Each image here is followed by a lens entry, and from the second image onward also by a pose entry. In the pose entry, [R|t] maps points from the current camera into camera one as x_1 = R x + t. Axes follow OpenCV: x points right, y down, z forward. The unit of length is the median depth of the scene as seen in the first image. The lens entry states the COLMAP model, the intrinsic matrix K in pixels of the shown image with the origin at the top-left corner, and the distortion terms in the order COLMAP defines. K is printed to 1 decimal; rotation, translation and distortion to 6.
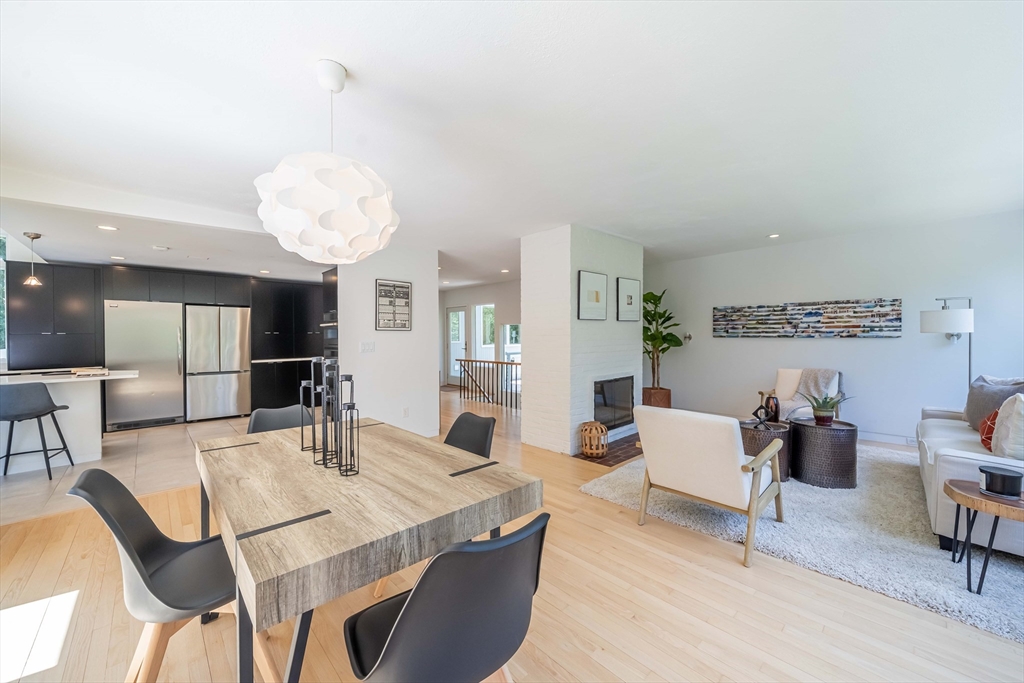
lens RADIAL K [[391.5, 0, 513.1], [0, 391.5, 338.7], [0, 0, 1]] dist [-0.001535, -0.000018]
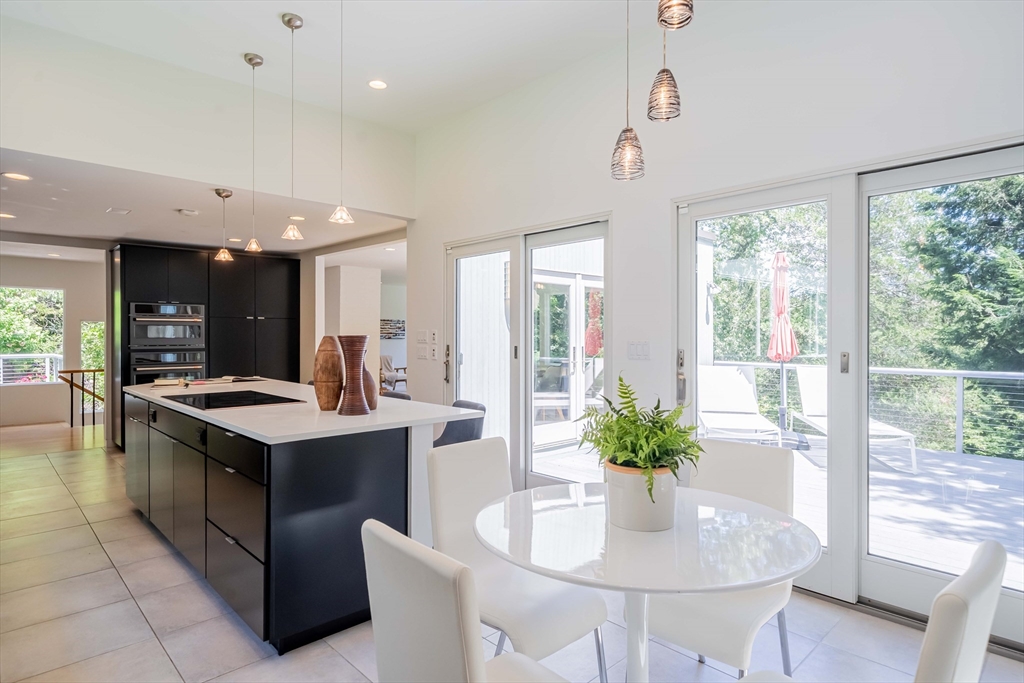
lens RADIAL K [[568.0, 0, 512.0], [0, 568.0, 341.5], [0, 0, 1]] dist [0.002379, 0.000354]
pose [[-0.004663, -0.000579, 0.999989, -1.965984], [0.007925, 0.999968, 0.000616, 0.013721], [-0.999958, 0.007928, -0.004658, 0.390408]]
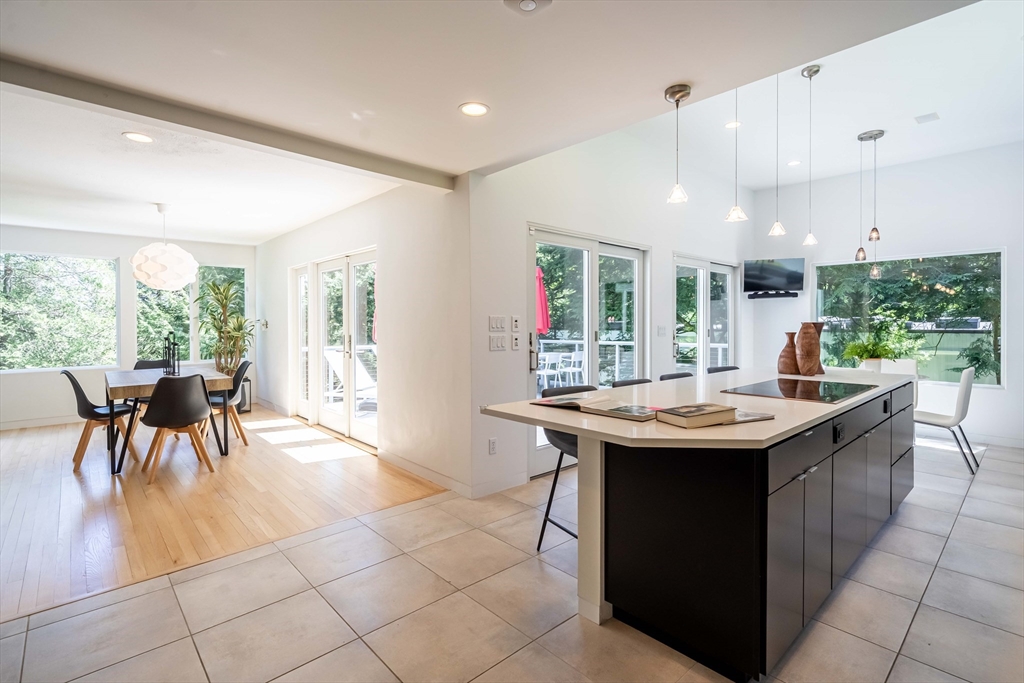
lens RADIAL K [[478.8, 0, 523.3], [0, 478.8, 329.9], [0, 0, 1]] dist [0.002765, 0.000246]
pose [[-0.999942, 0.010550, 0.002127, -0.898746], [0.010597, 0.999674, 0.023242, -0.003982], [-0.001881, 0.023264, -0.999728, 1.329453]]
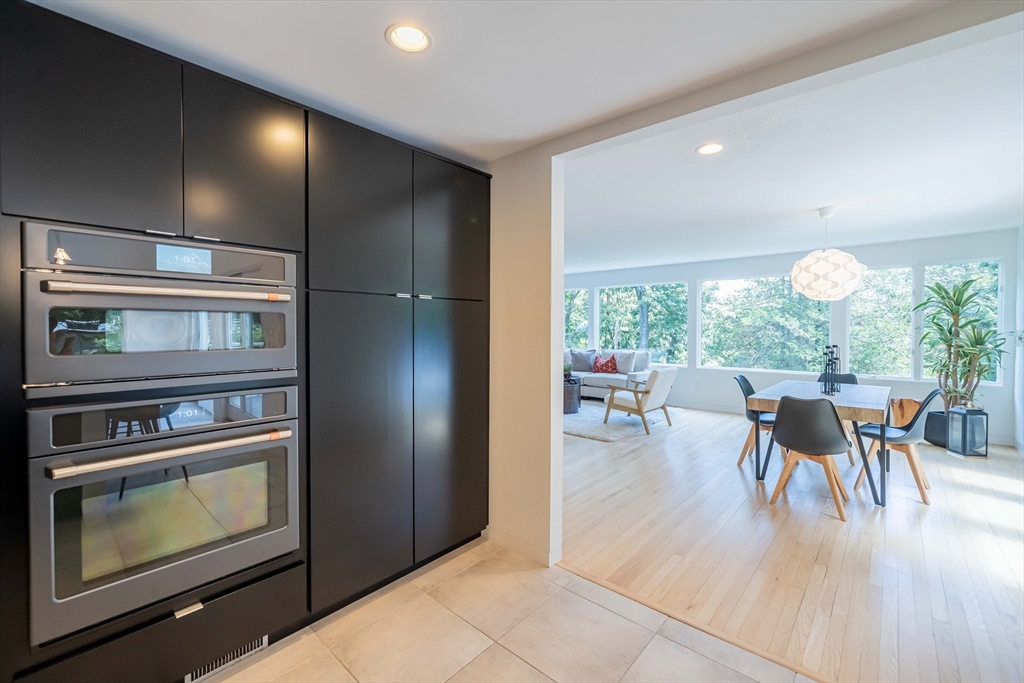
lens RADIAL K [[422.0, 0, 515.6], [0, 422.0, 336.6], [0, 0, 1]] dist [-0.000677, -0.000117]
pose [[-0.082326, -0.013039, 0.996520, -0.909701], [0.003970, 0.999902, 0.013411, -0.015049], [-0.996598, 0.005060, -0.082266, 1.001255]]
